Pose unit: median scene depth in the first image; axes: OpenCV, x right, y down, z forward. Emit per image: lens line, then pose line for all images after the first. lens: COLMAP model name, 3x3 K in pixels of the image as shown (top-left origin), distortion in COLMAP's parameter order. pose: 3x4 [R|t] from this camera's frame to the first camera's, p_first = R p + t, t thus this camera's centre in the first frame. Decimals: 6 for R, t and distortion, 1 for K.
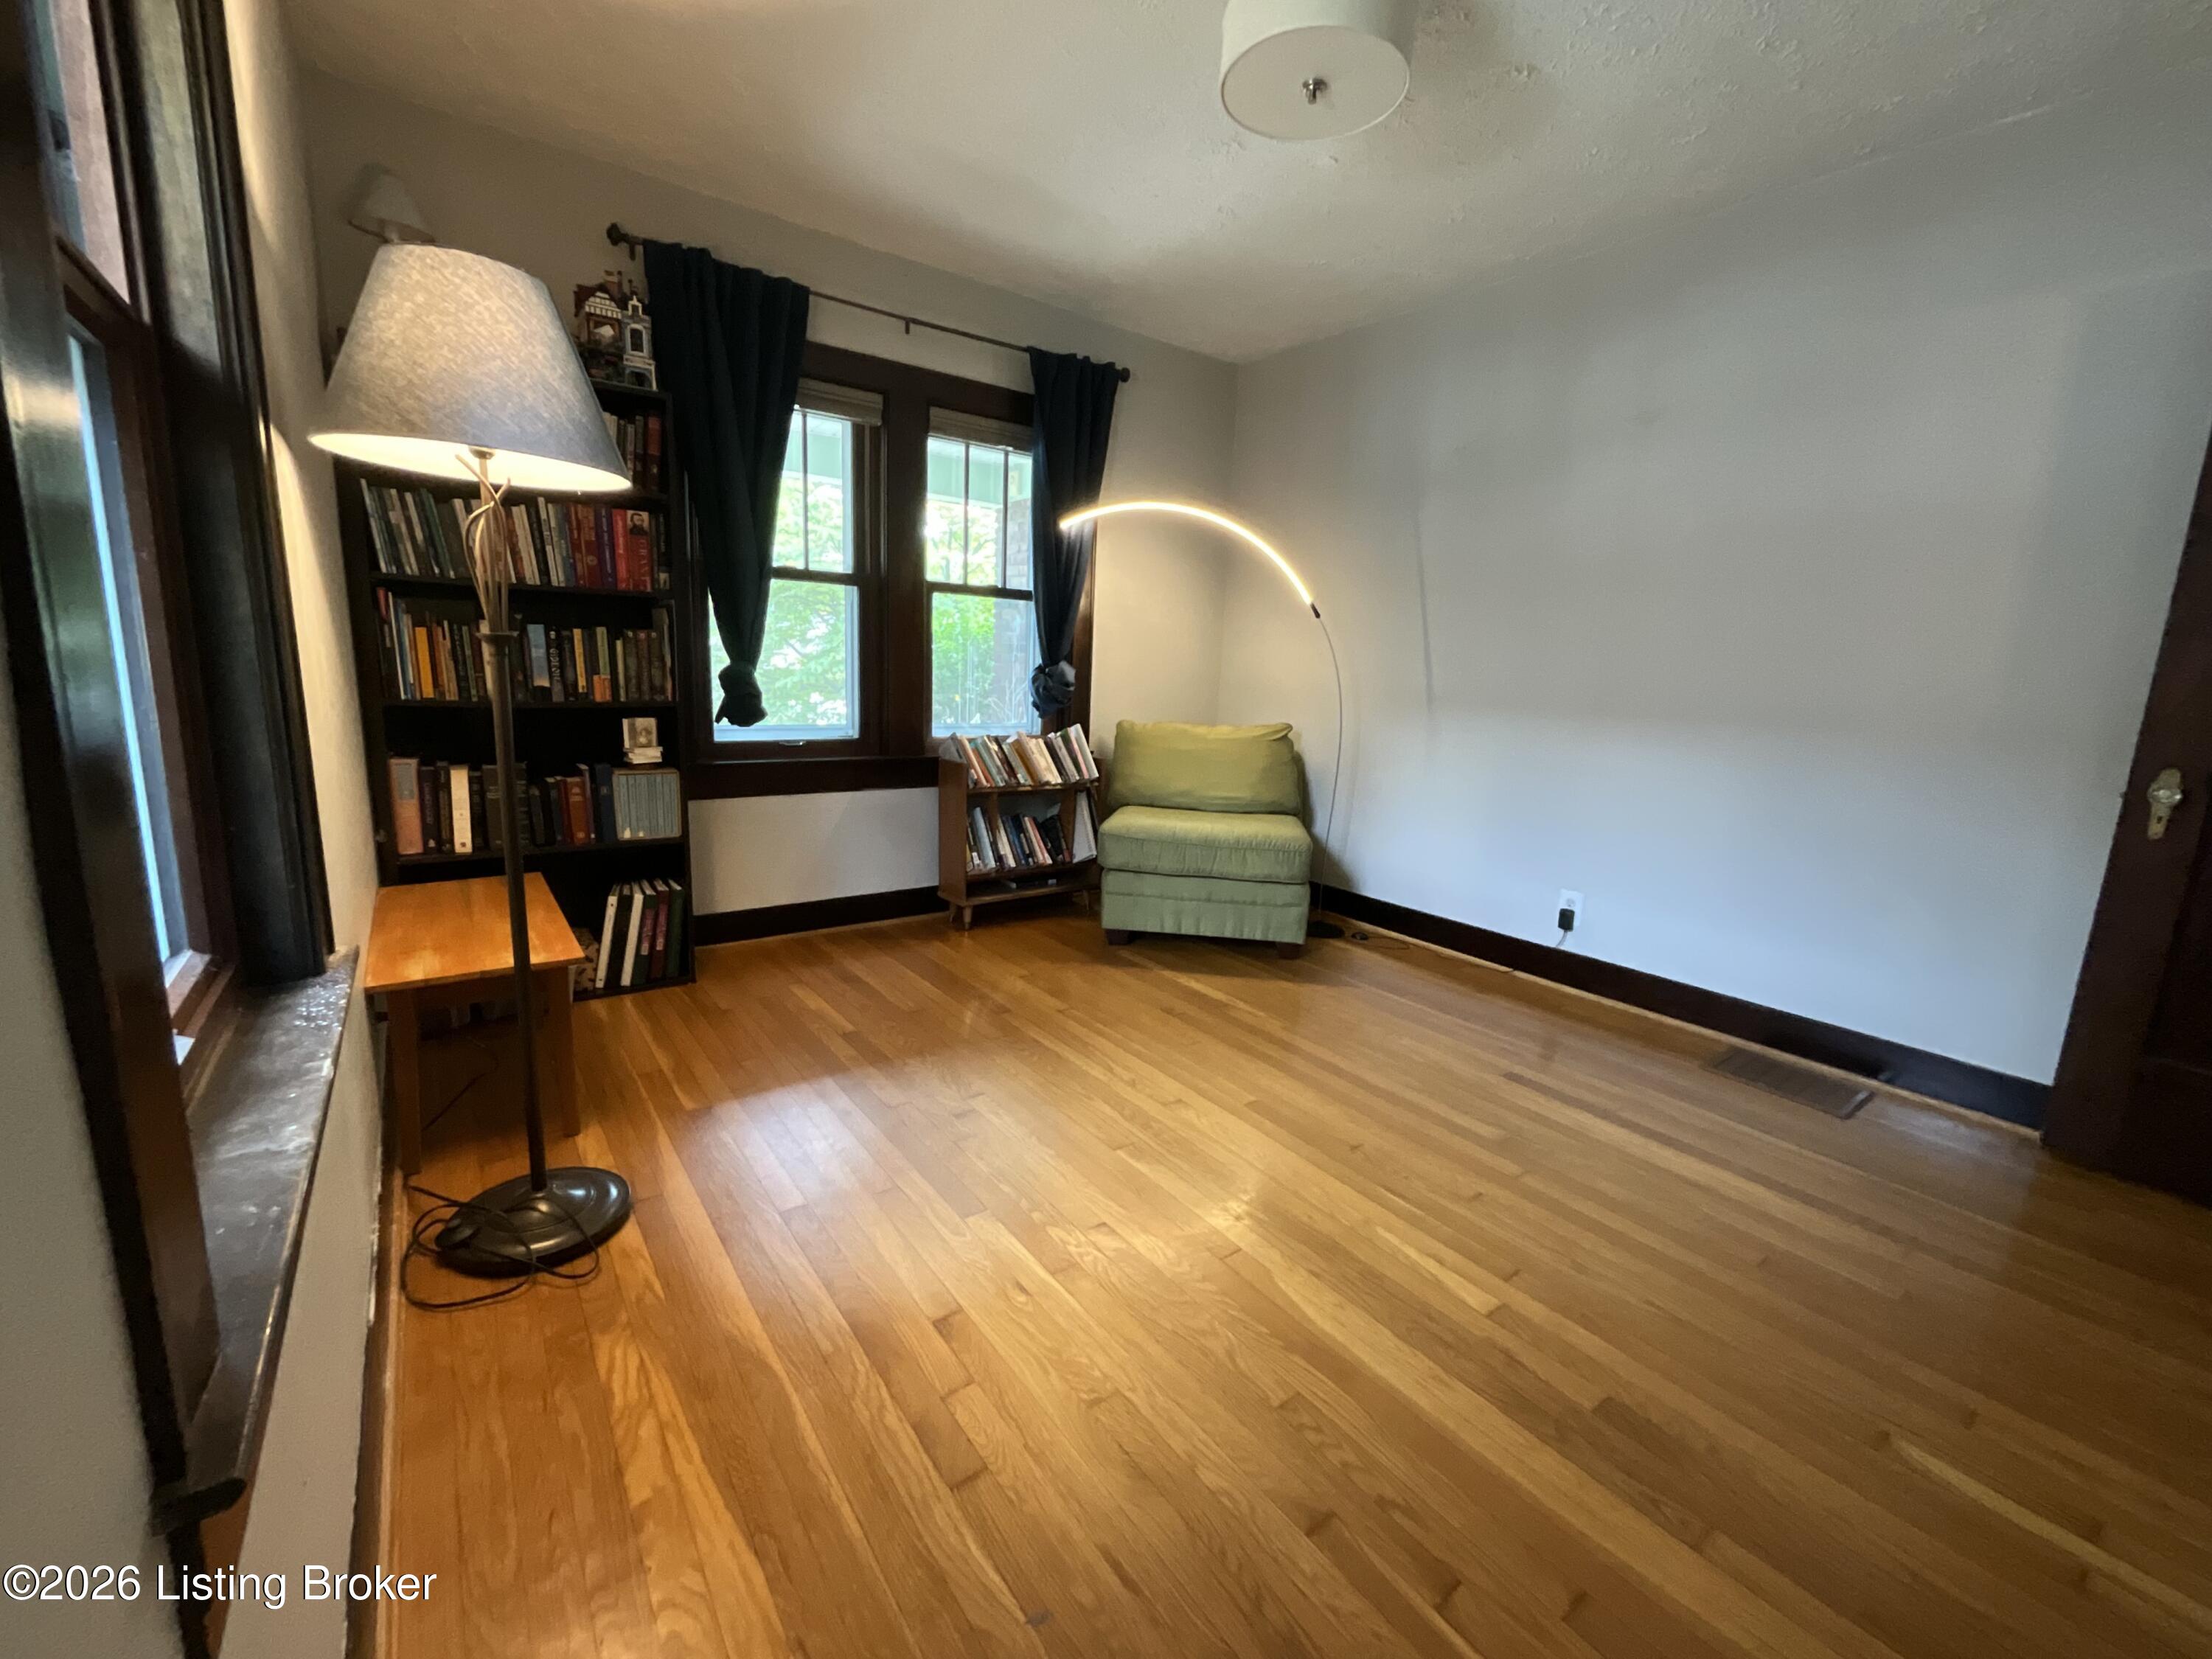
lens RADIAL K [[904.3, 0, 1107.1], [0, 904.3, 826.8], [0, 0, 1]] dist [-0.001579, -0.000560]
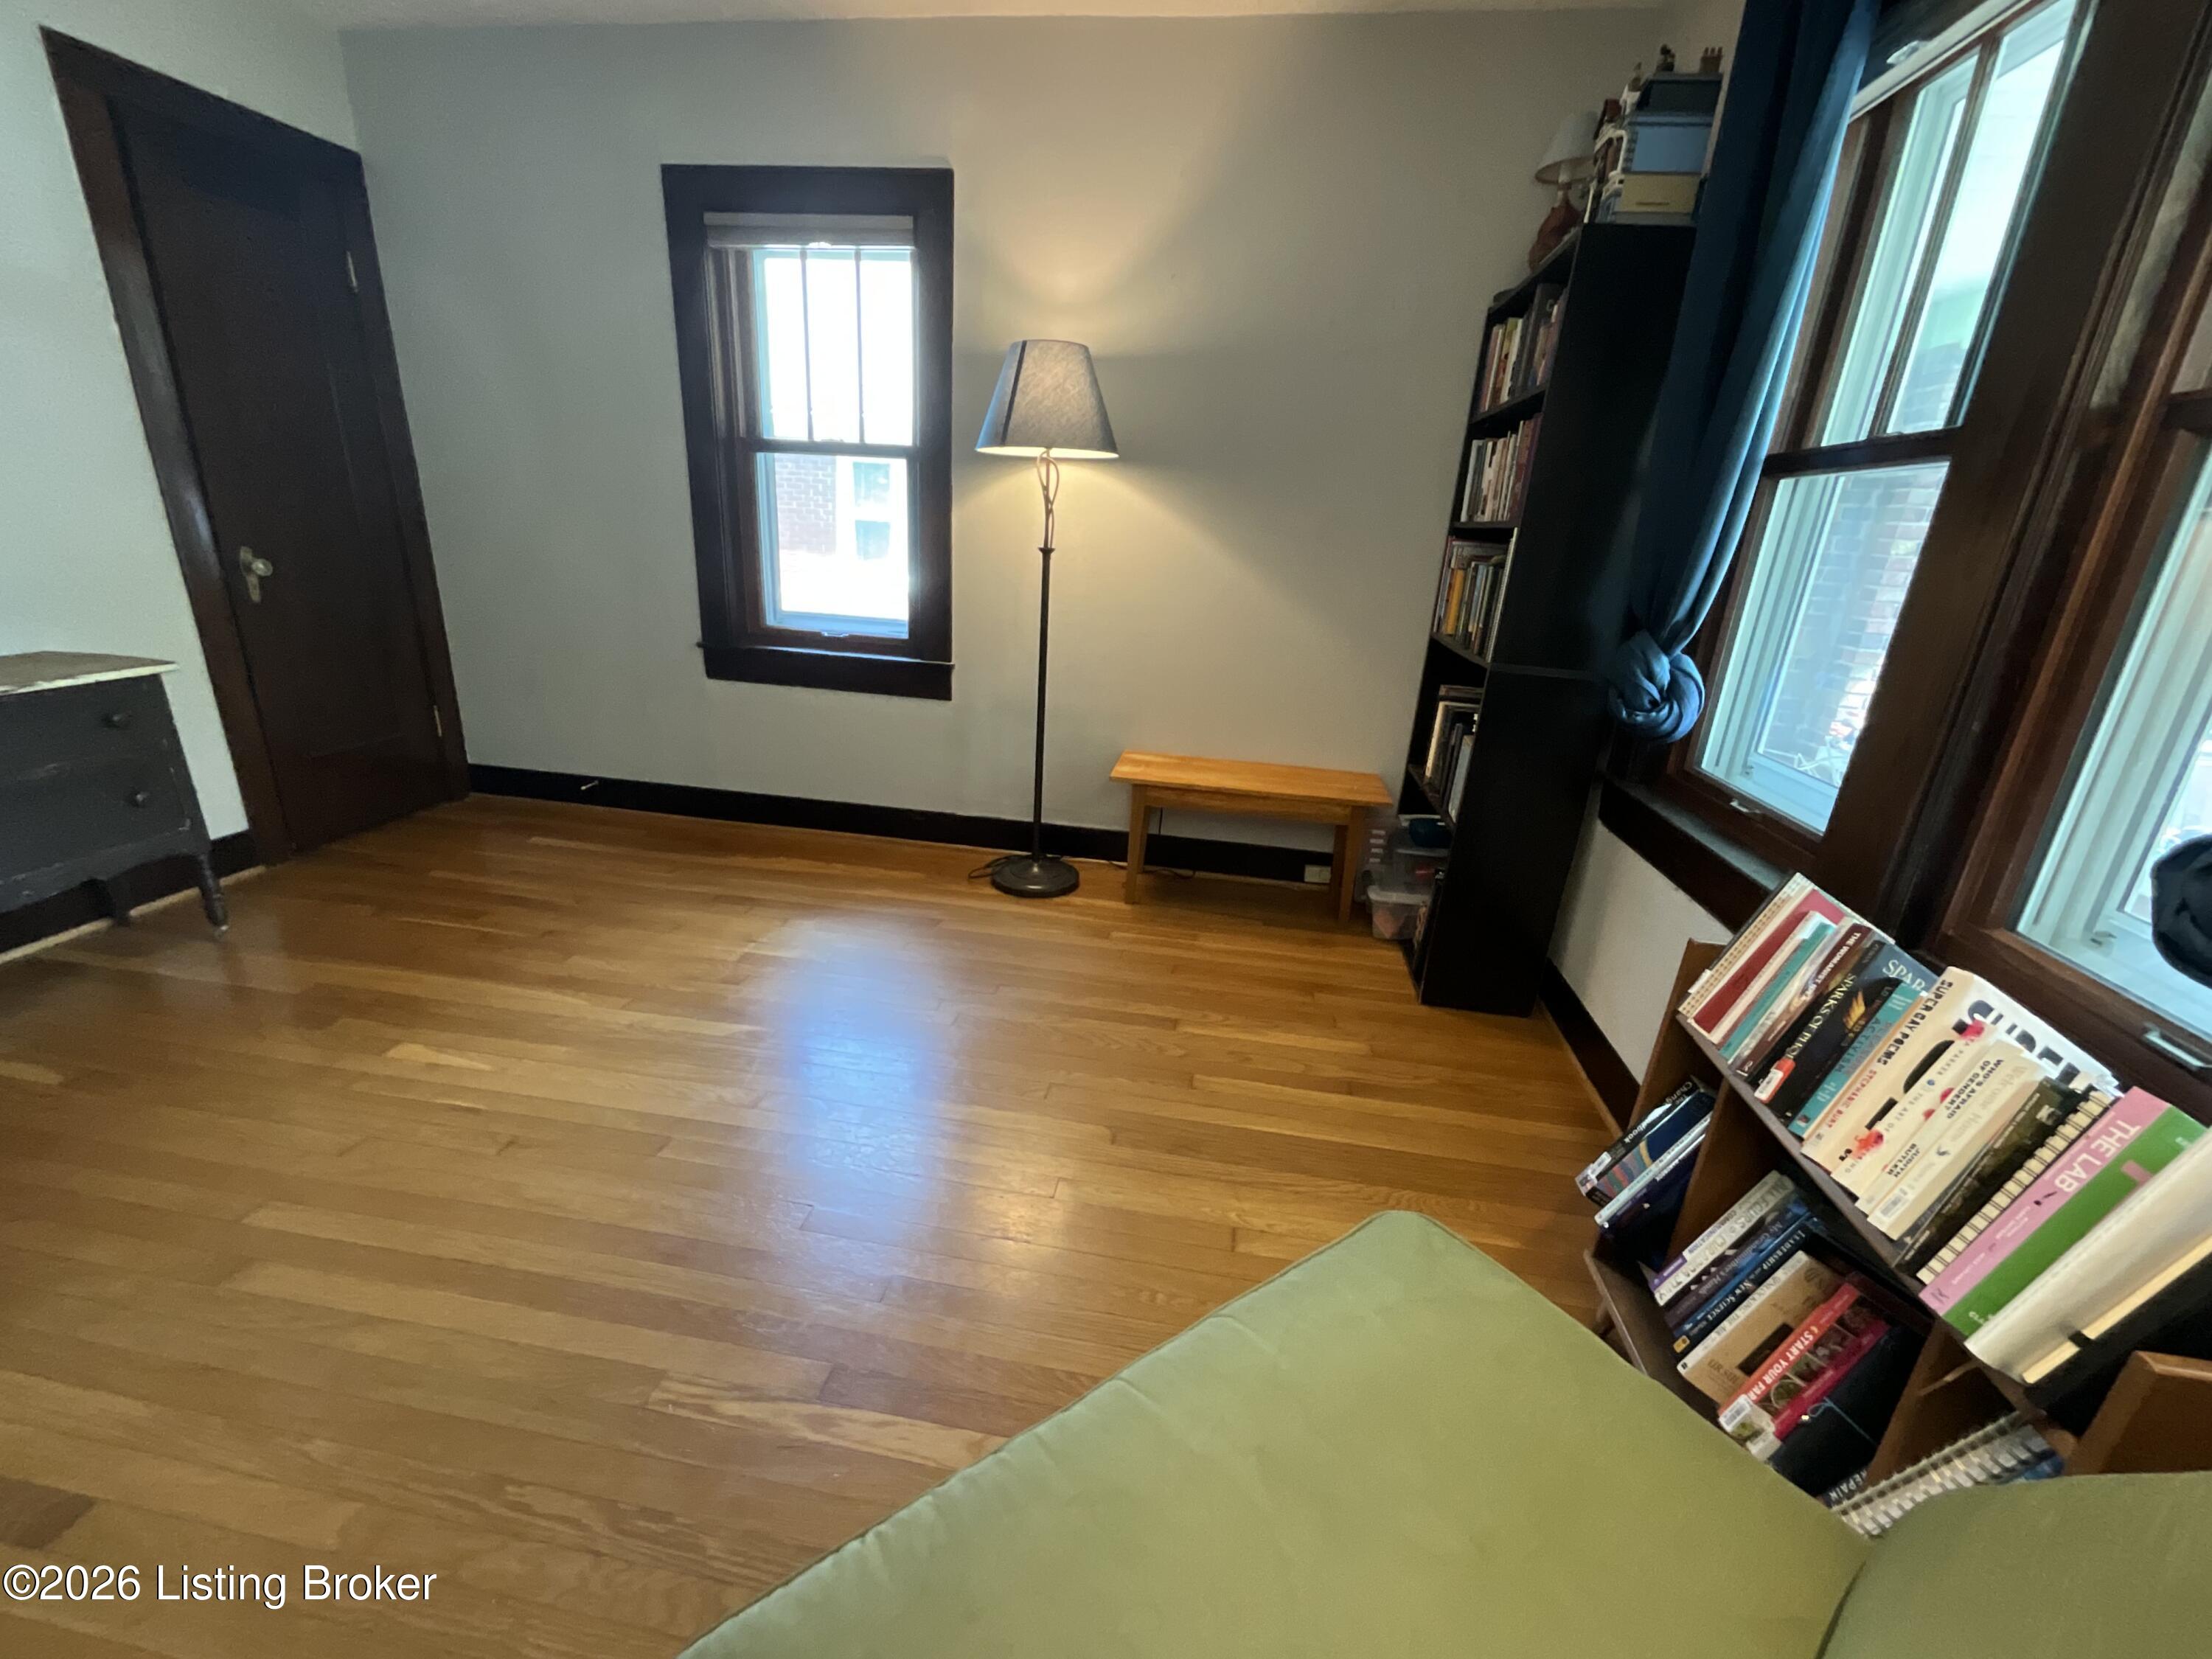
lens RADIAL K [[904.3, 0, 1107.1], [0, 904.3, 826.8], [0, 0, 1]] dist [-0.001579, -0.000560]
pose [[-0.709274, 0.147323, -0.689367, 0.344725], [-0.207523, 0.890946, 0.403917, -0.288574], [0.673695, 0.429548, -0.601352, 1.452340]]
